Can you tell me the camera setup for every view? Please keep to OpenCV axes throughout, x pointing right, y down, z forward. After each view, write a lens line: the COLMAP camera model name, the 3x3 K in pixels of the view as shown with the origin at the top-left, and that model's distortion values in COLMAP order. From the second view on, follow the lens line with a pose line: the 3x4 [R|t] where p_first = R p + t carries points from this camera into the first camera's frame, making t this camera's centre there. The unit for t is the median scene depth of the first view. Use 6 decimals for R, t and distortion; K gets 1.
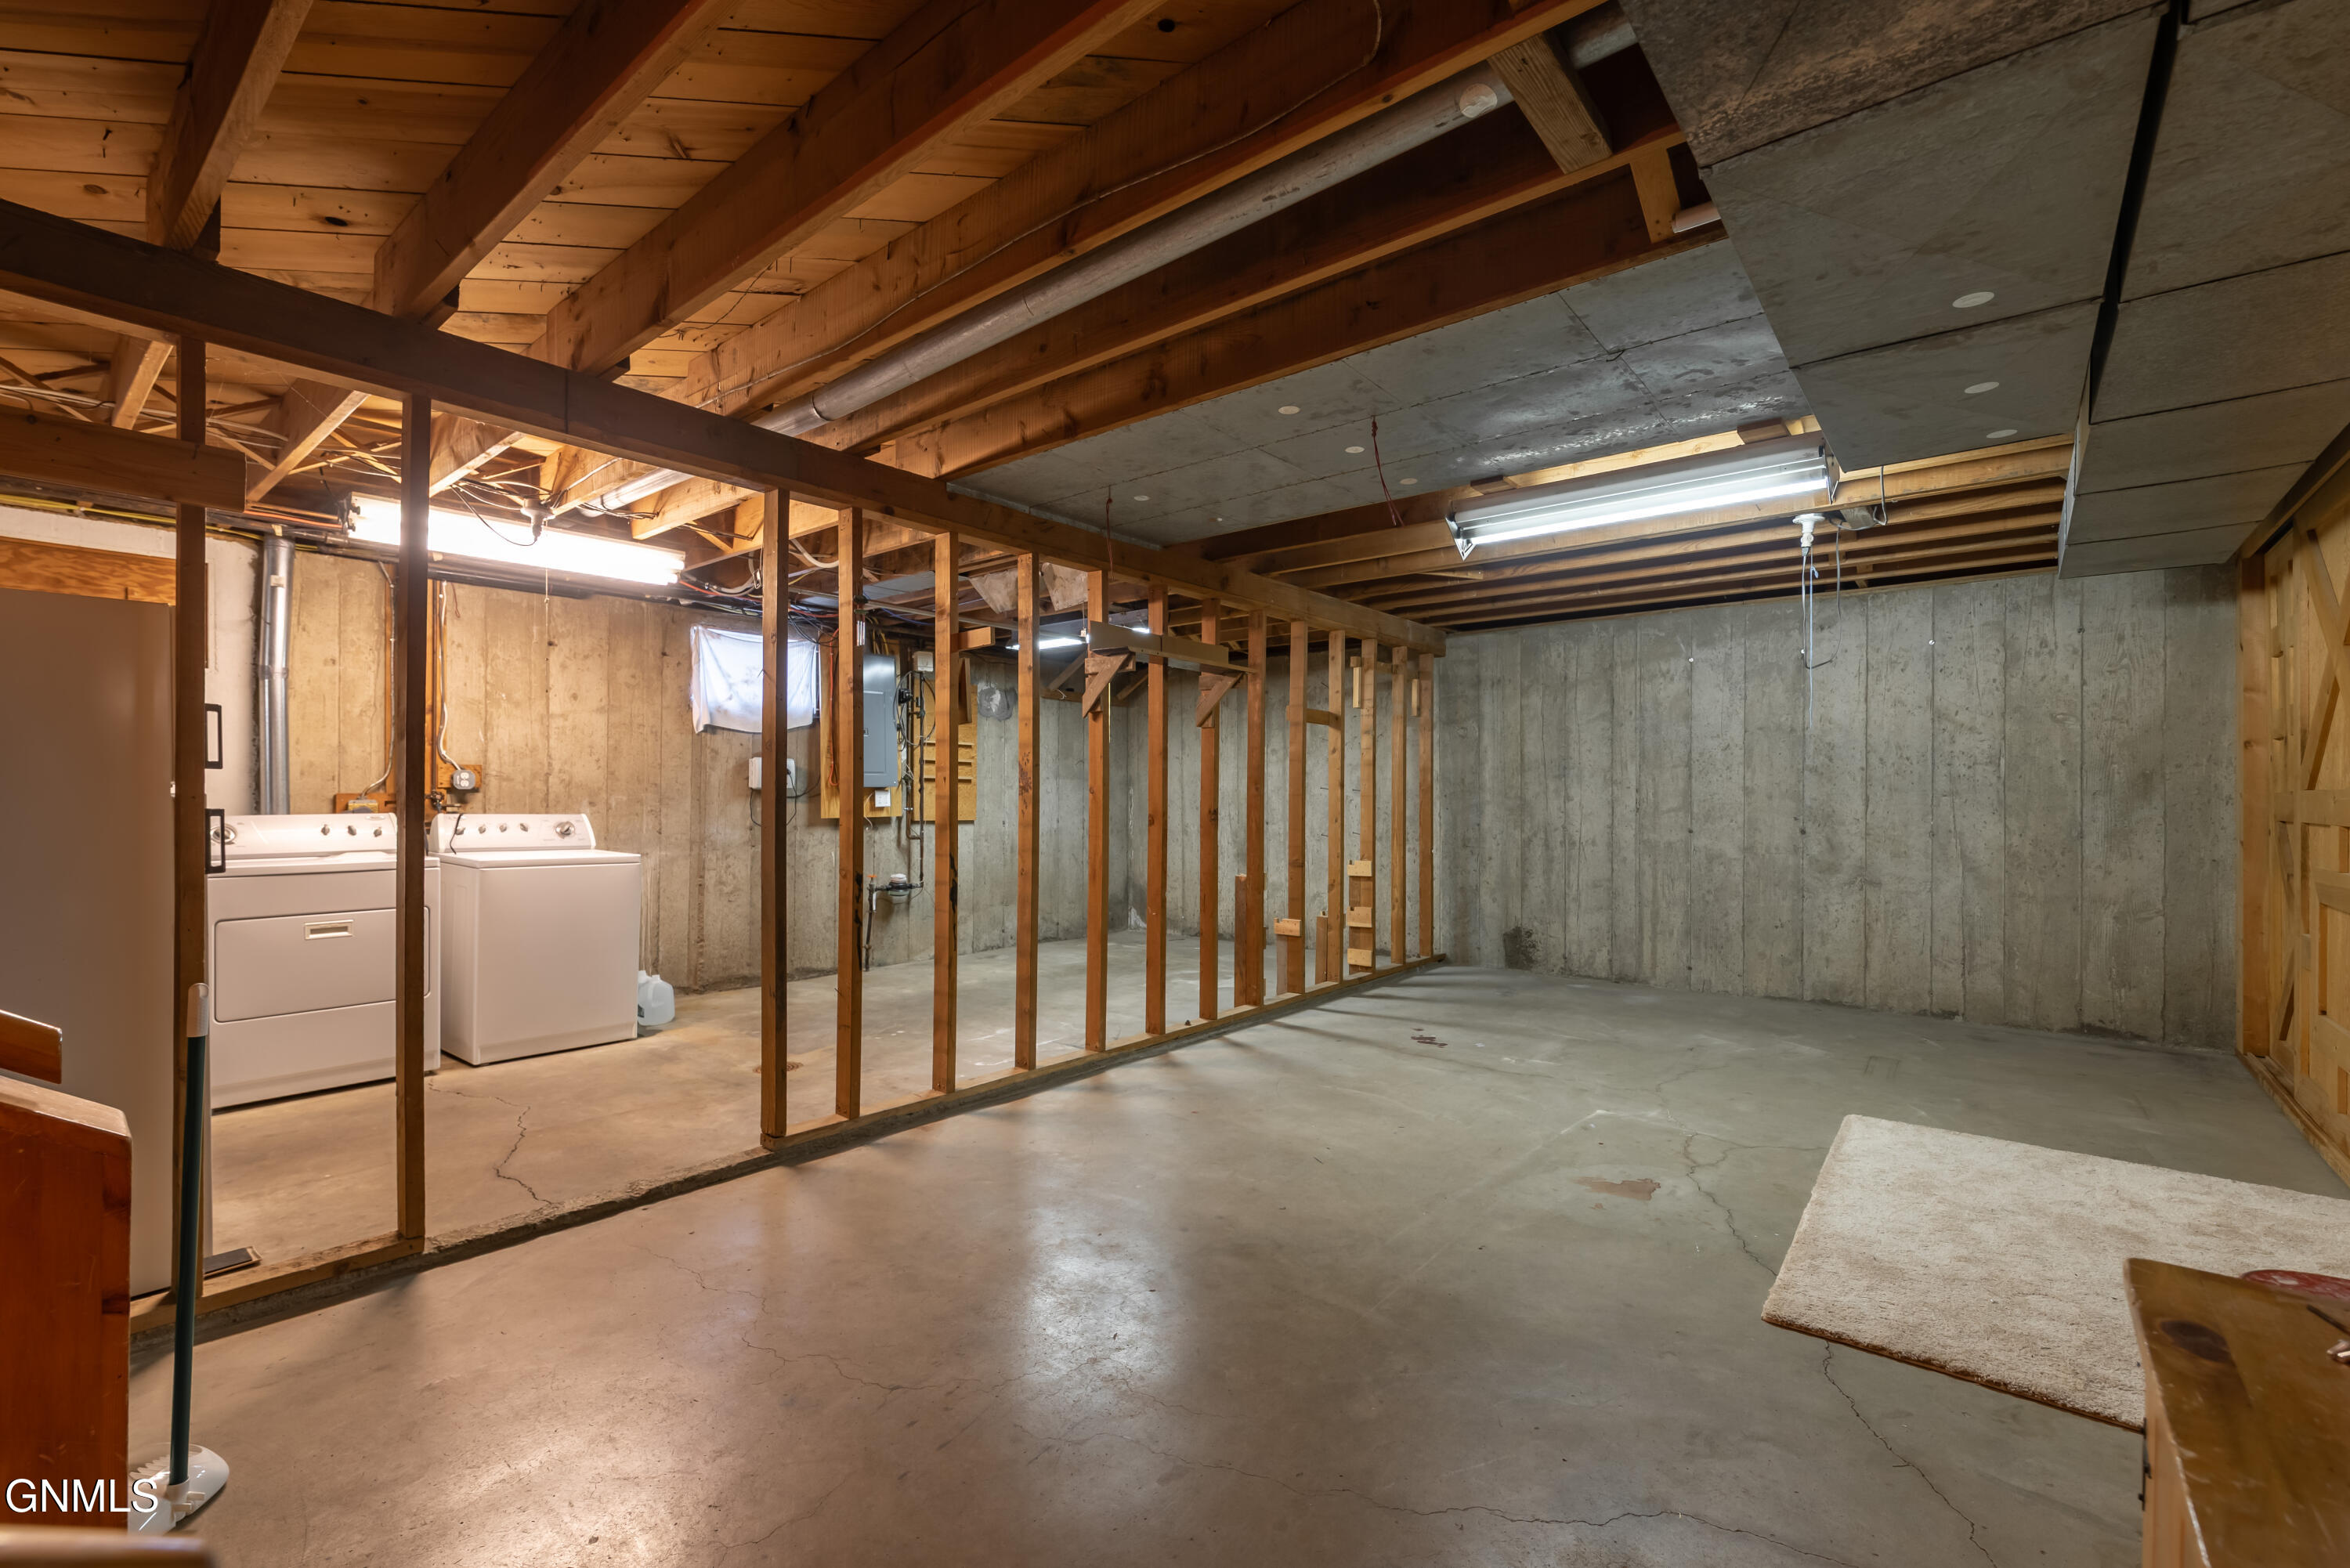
lens RADIAL K [[1007.5, 0, 1180.1], [0, 1007.5, 795.6], [0, 0, 1]] dist [-0.000878, 0.000091]
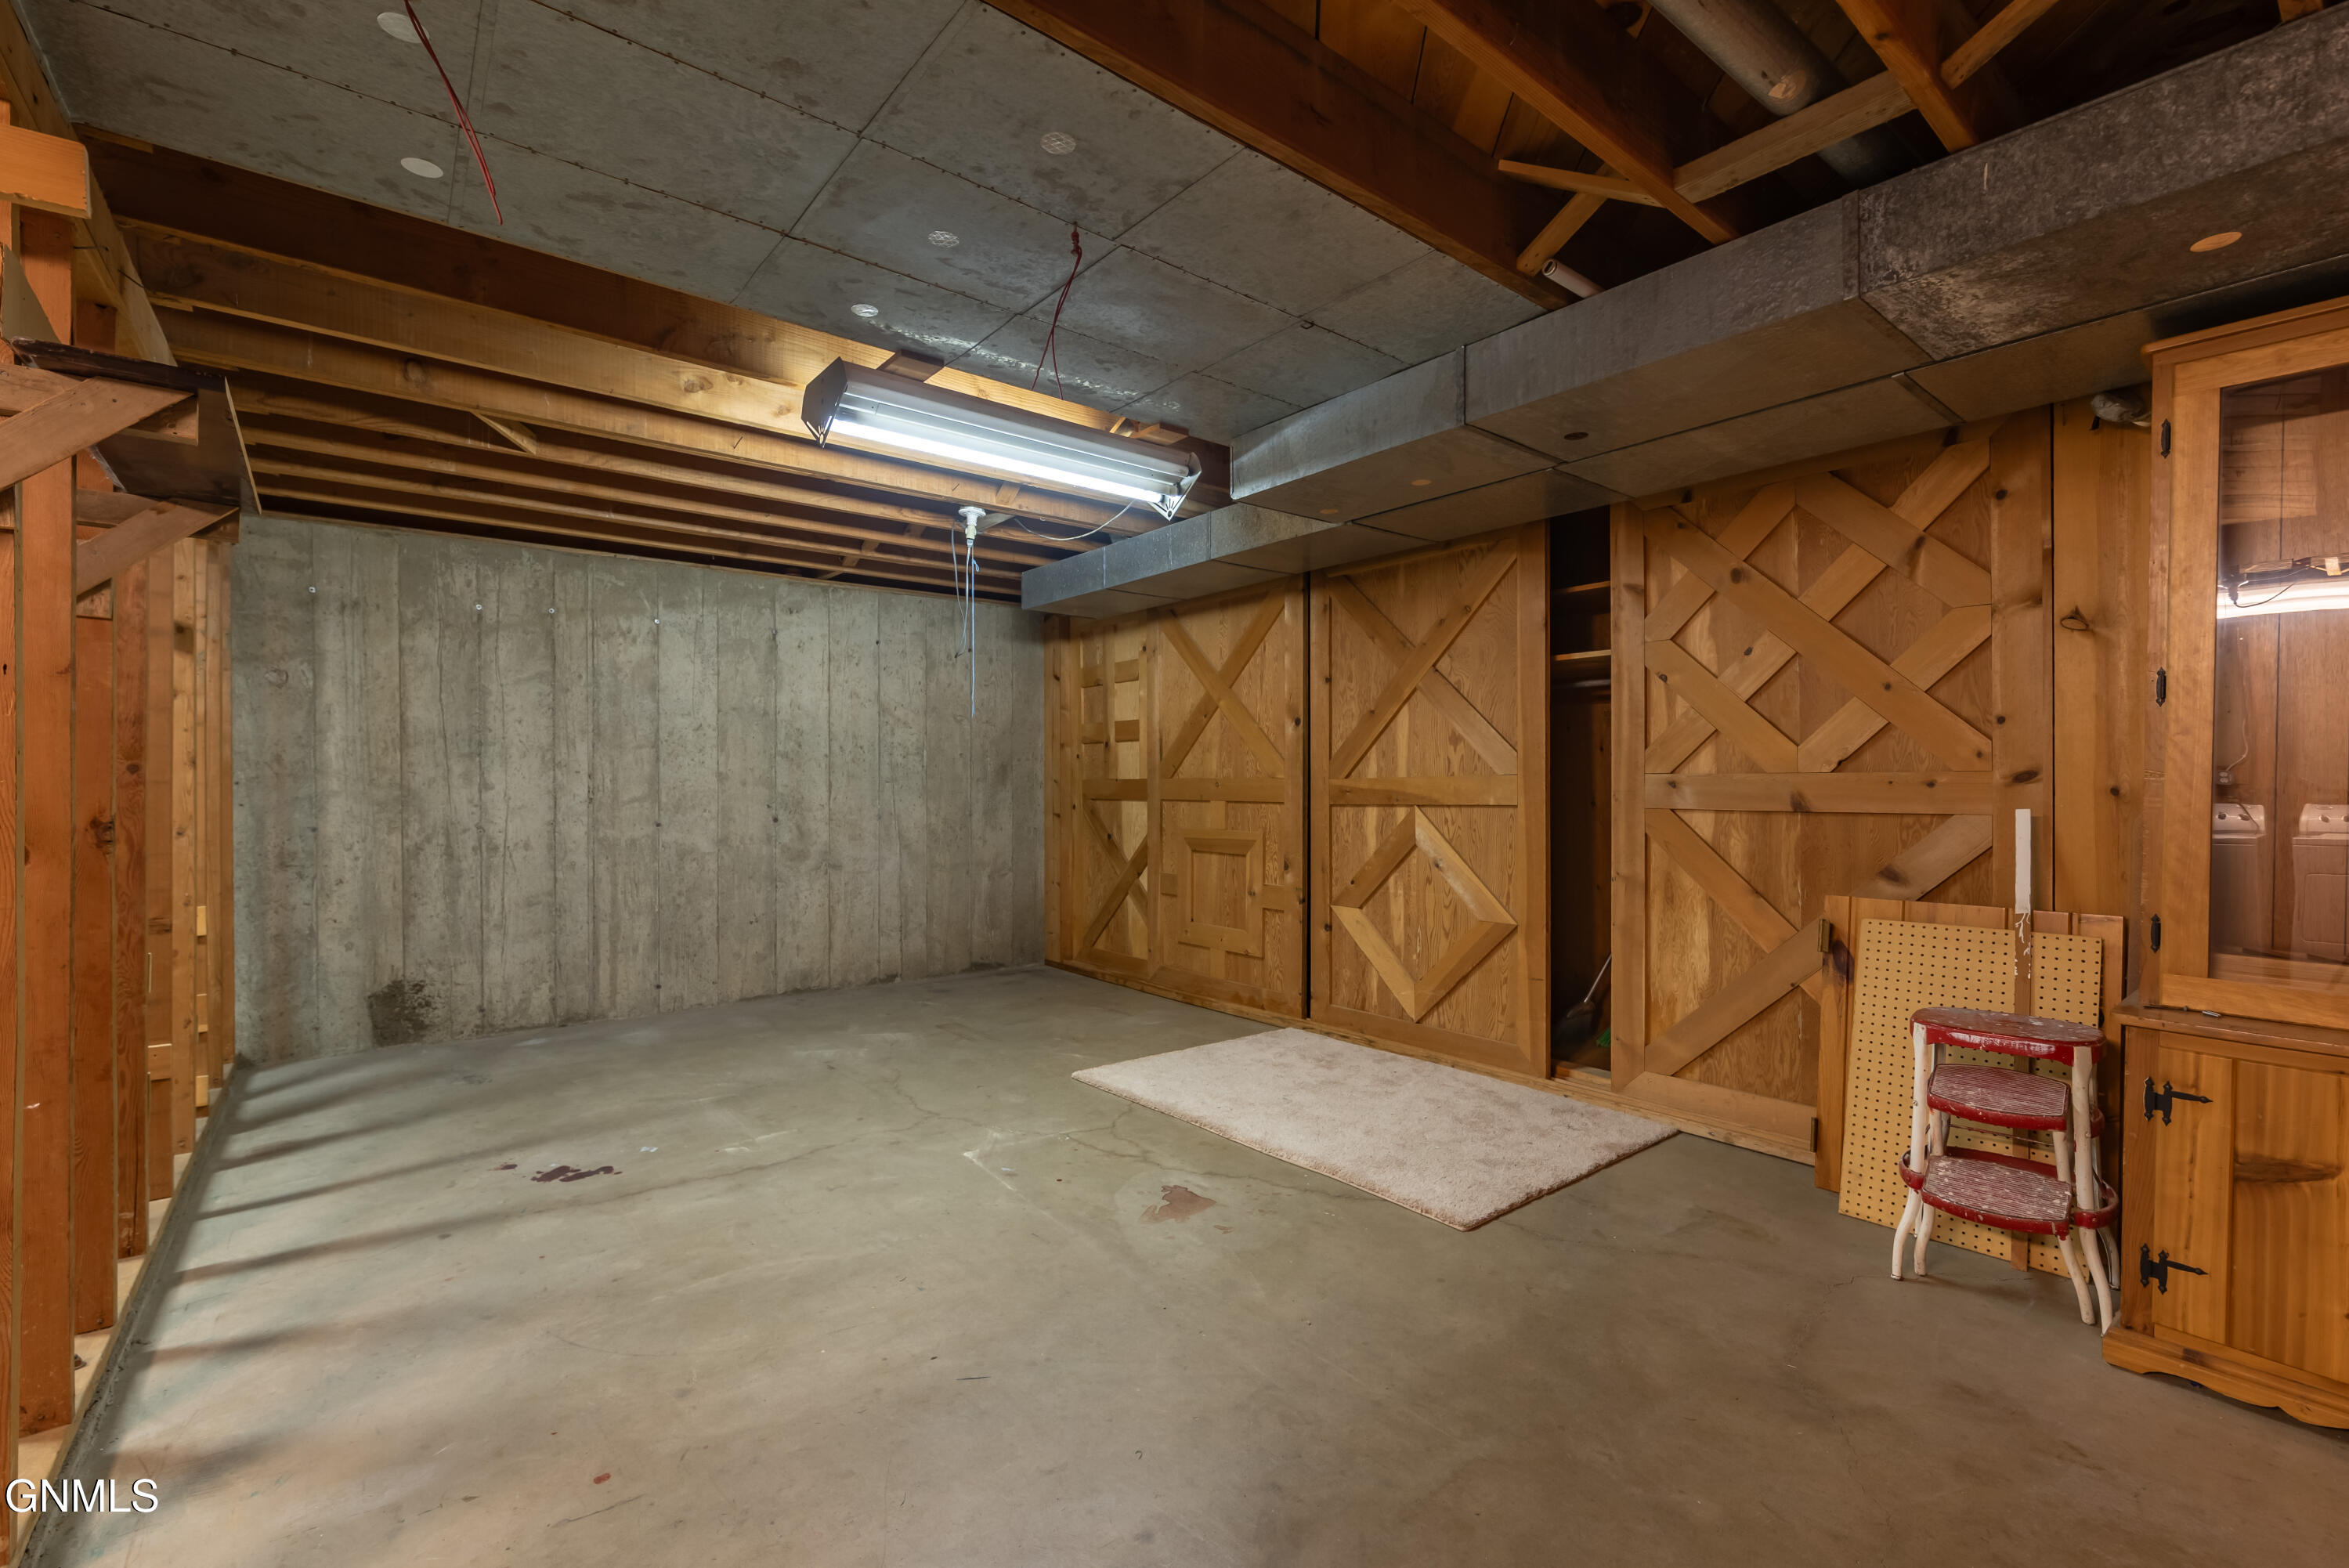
lens RADIAL K [[1007.1, 0, 1179.6], [0, 1007.1, 795.6], [0, 0, 1]] dist [-0.000878, 0.000091]
pose [[0.201448, -0.014732, 0.979388, -0.242887], [0.000053, 0.999887, 0.015029, -0.001582], [-0.979499, -0.002976, 0.201426, 0.422163]]
